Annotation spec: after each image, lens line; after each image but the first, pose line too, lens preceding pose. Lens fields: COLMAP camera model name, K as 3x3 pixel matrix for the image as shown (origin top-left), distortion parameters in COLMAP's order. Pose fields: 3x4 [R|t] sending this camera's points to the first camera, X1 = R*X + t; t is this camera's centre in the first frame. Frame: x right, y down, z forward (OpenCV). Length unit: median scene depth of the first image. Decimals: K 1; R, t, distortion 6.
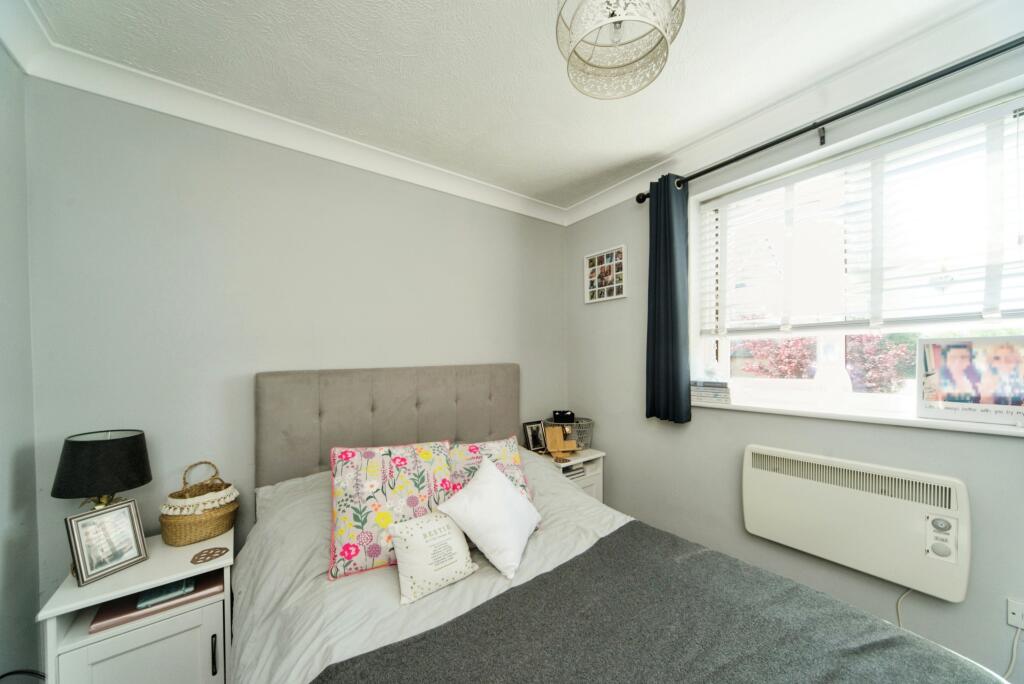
lens RADIAL K [[351.6, 0, 508.9], [0, 351.6, 353.1], [0, 0, 1]] dist [-0.000465, -0.000193]
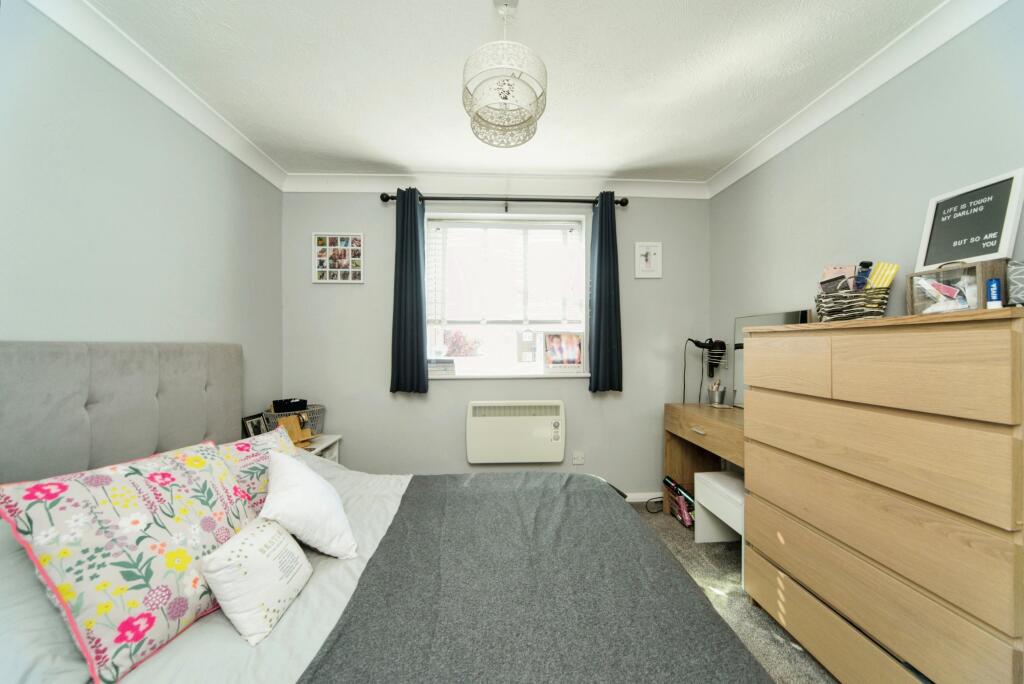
lens RADIAL K [[342.3, 0, 507.9], [0, 342.3, 339.0], [0, 0, 1]] dist [-0.001150, -0.000159]
pose [[0.568353, 0.033442, 0.822105, -0.390995], [-0.017266, 0.999438, -0.028719, 0.045258], [-0.822604, 0.002128, 0.568611, 0.086131]]
